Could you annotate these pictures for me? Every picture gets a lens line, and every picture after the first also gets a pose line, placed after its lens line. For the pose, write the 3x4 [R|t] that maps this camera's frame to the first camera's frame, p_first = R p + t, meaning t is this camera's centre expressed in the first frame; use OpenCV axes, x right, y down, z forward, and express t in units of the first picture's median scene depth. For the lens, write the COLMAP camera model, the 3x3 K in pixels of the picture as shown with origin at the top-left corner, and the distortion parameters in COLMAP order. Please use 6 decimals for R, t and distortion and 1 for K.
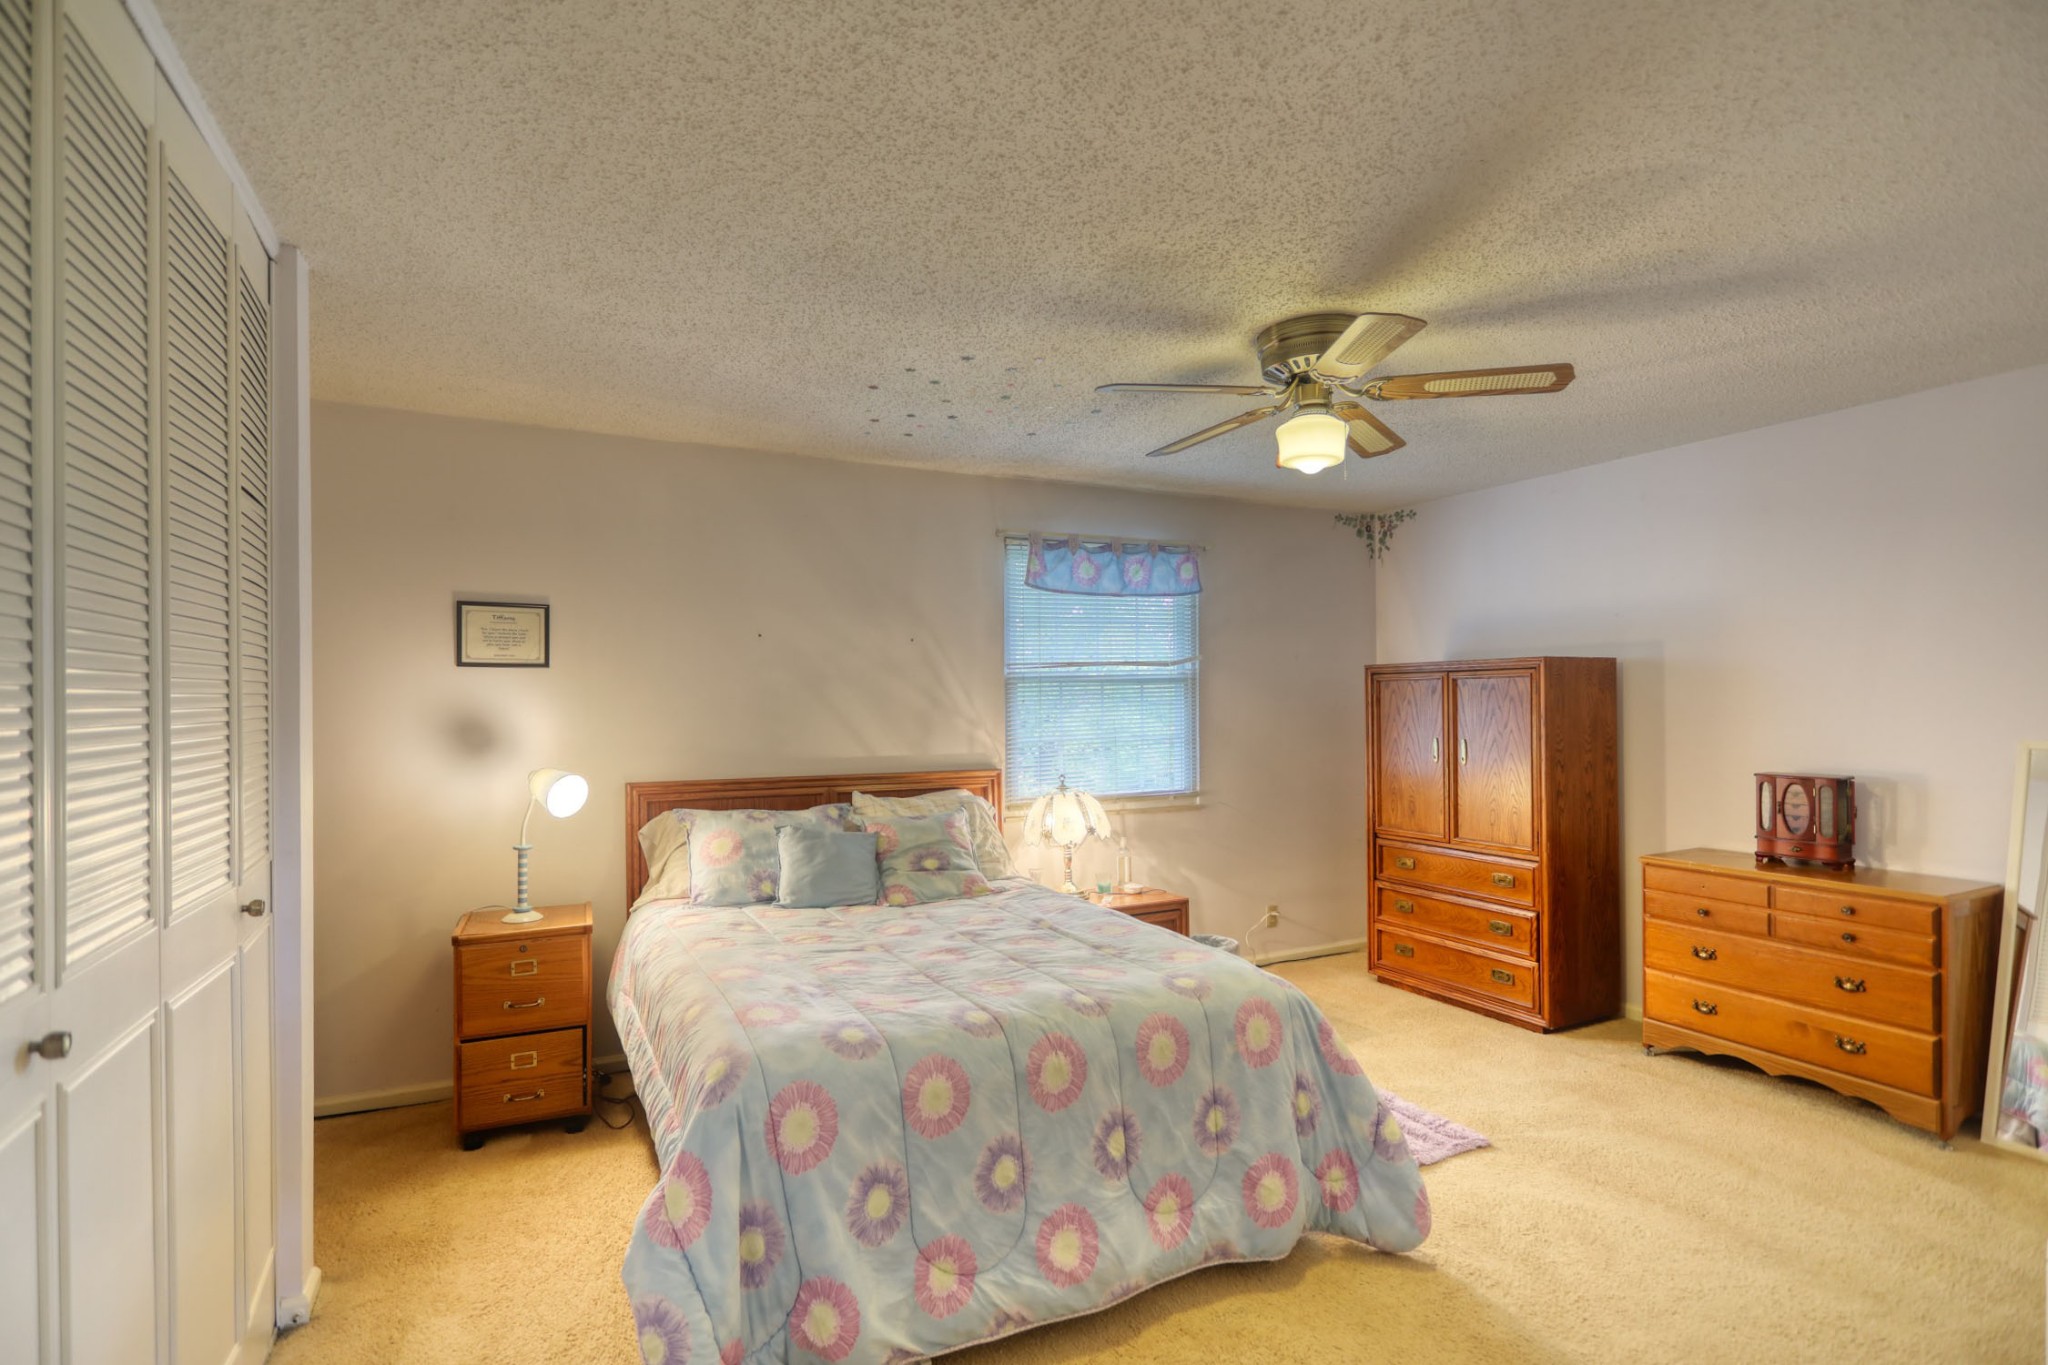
lens RADIAL K [[974.2, 0, 1023.8], [0, 974.2, 692.1], [0, 0, 1]] dist [0.001464, -0.000366]
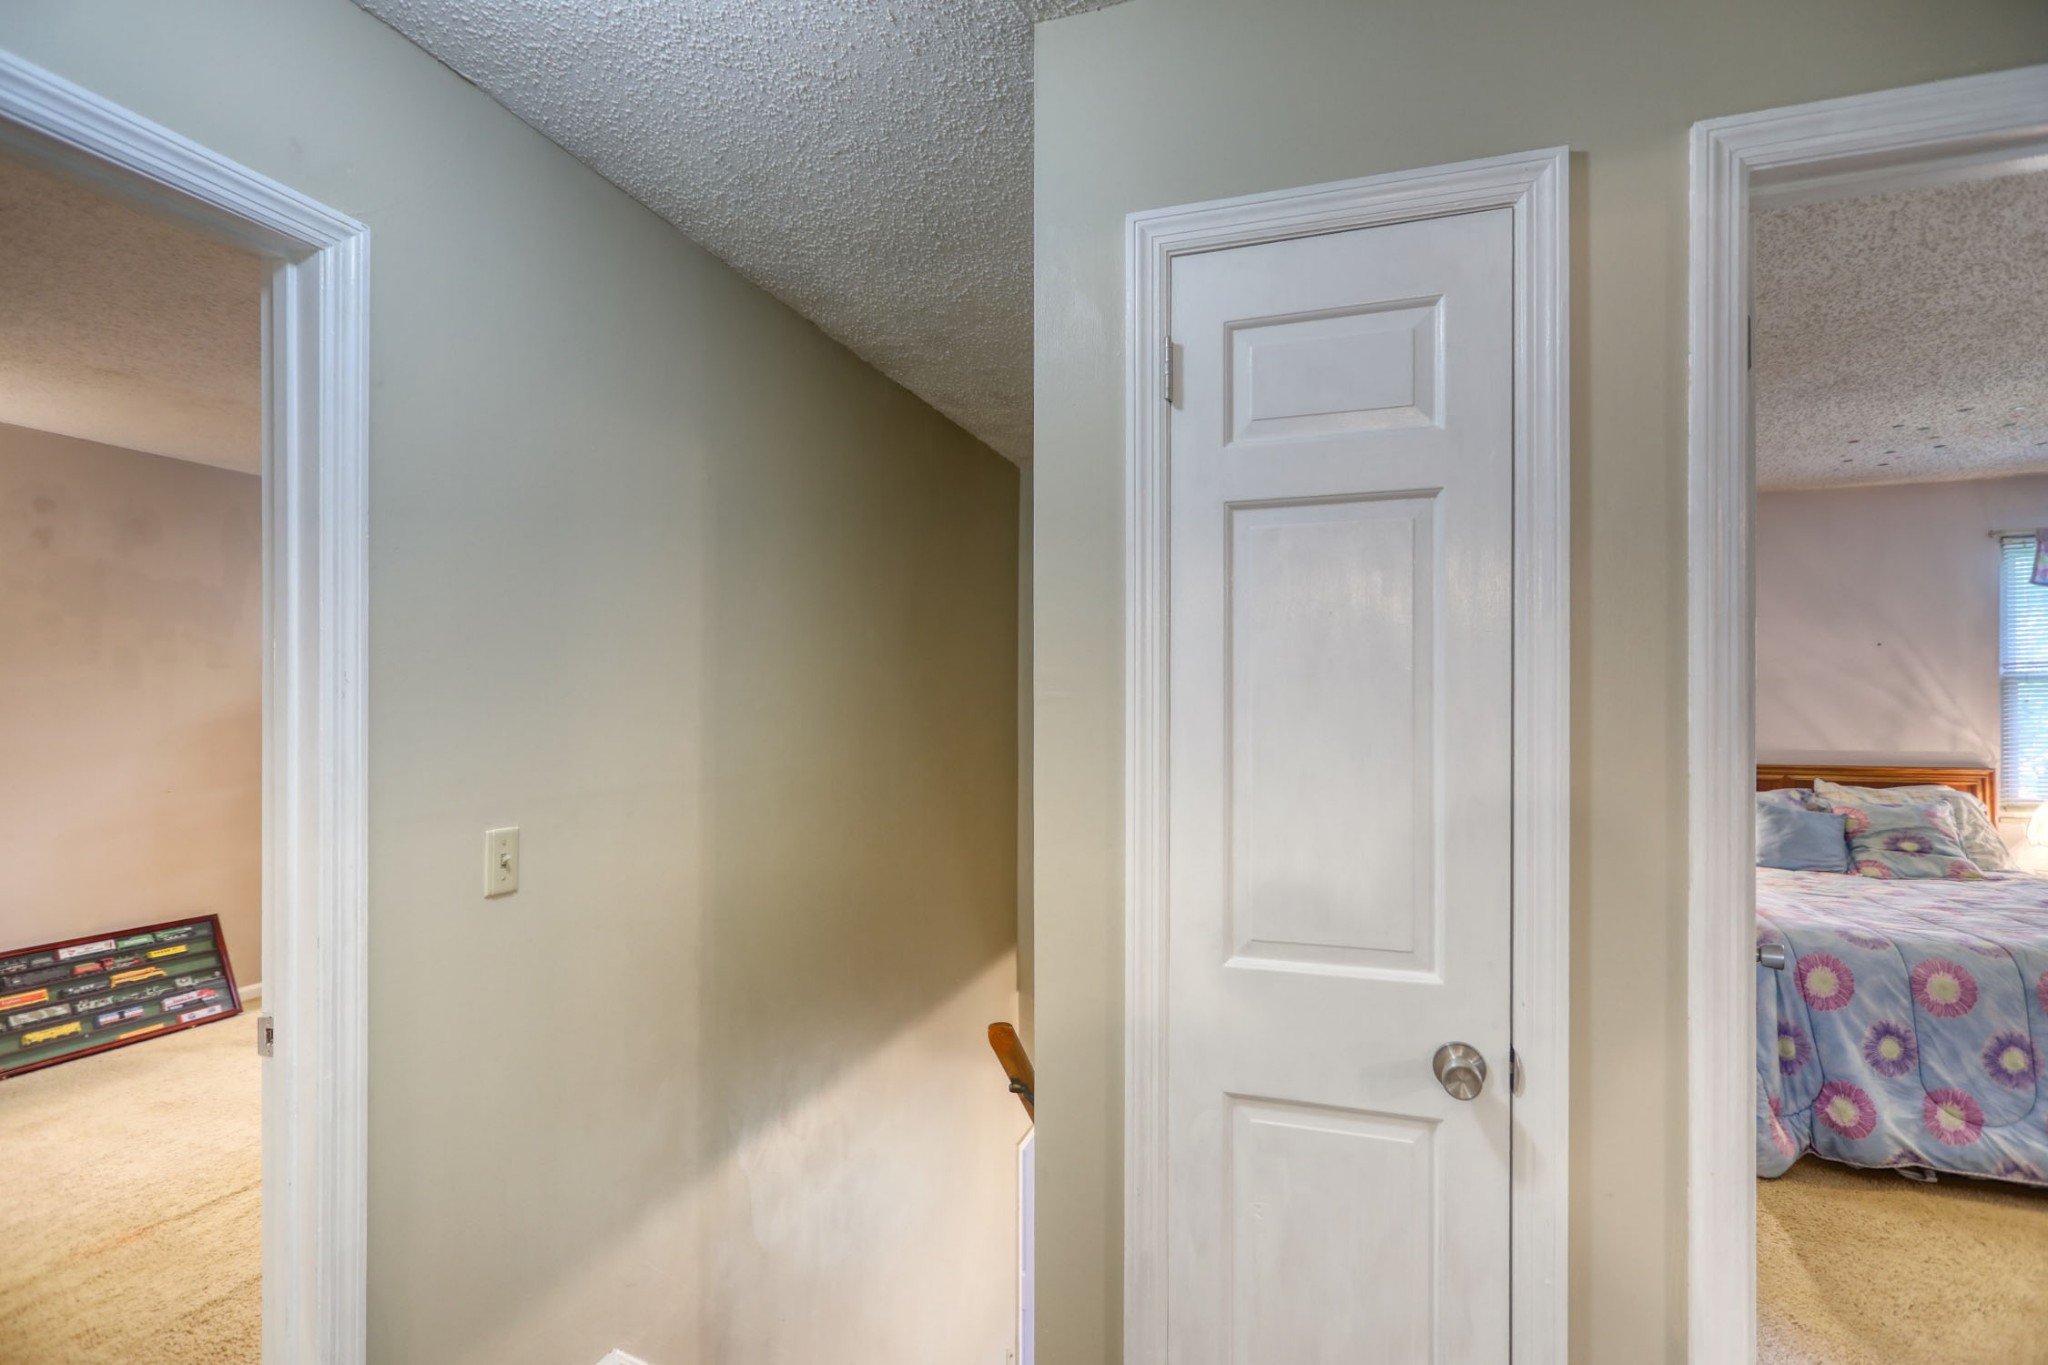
lens RADIAL K [[974.2, 0, 1022.5], [0, 974.2, 699.7], [0, 0, 1]] dist [0.001464, -0.000366]
pose [[0.702427, 0.004038, -0.711745, -0.024158], [0.002942, 0.999959, 0.008577, -0.008300], [0.711750, -0.008119, 0.702386, -0.878601]]
